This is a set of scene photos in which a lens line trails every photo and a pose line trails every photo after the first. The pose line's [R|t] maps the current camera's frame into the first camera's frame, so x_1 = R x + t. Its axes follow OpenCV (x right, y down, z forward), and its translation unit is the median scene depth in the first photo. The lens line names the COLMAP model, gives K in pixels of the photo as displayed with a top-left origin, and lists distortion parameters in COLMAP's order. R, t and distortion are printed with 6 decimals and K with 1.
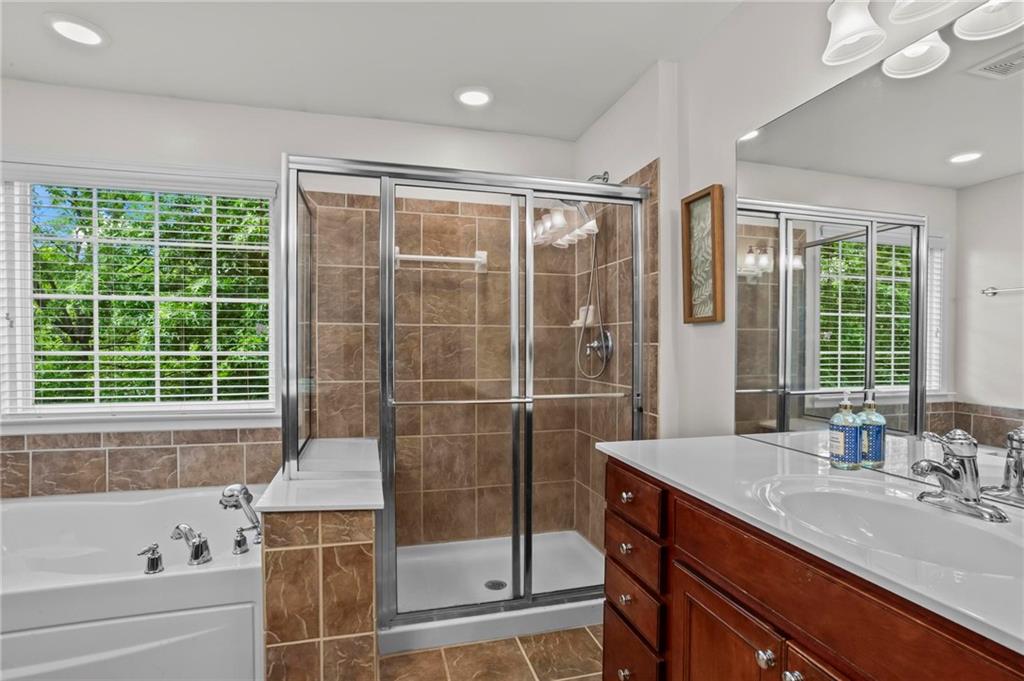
lens RADIAL K [[498.9, 0, 502.0], [0, 498.9, 338.0], [0, 0, 1]] dist [-0.050038, 0.031581]
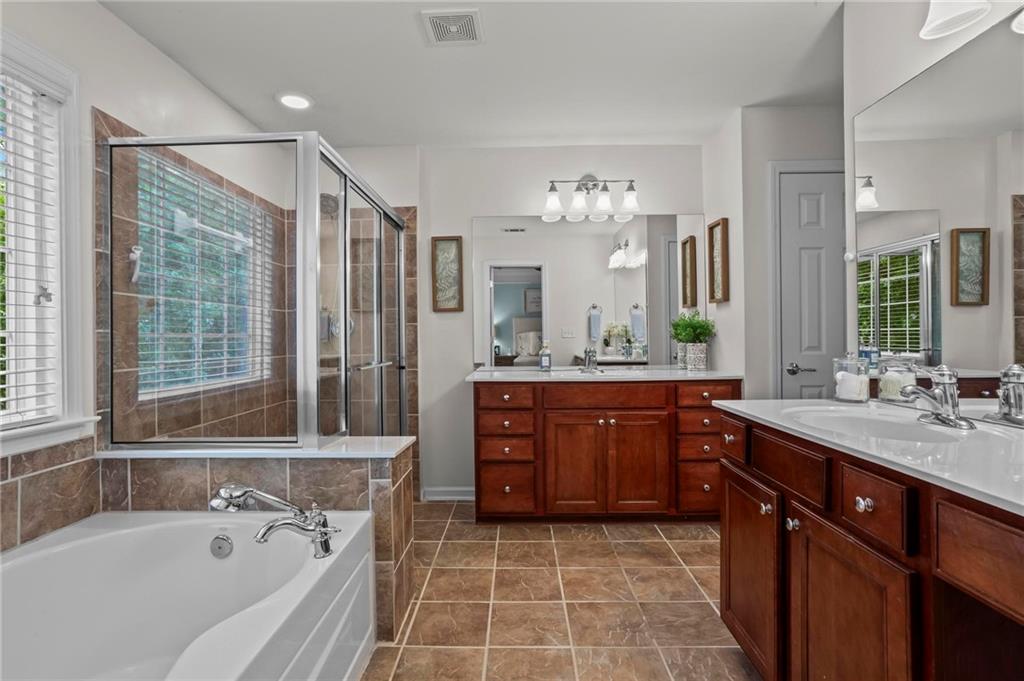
lens RADIAL K [[498.9, 0, 502.0], [0, 498.9, 338.0], [0, 0, 1]] dist [-0.050038, 0.031581]
pose [[0.280000, -0.008721, 0.959960, -1.122018], [0.011543, 0.999917, 0.005717, 0.050618], [-0.959931, 0.009480, 0.280078, 0.293992]]
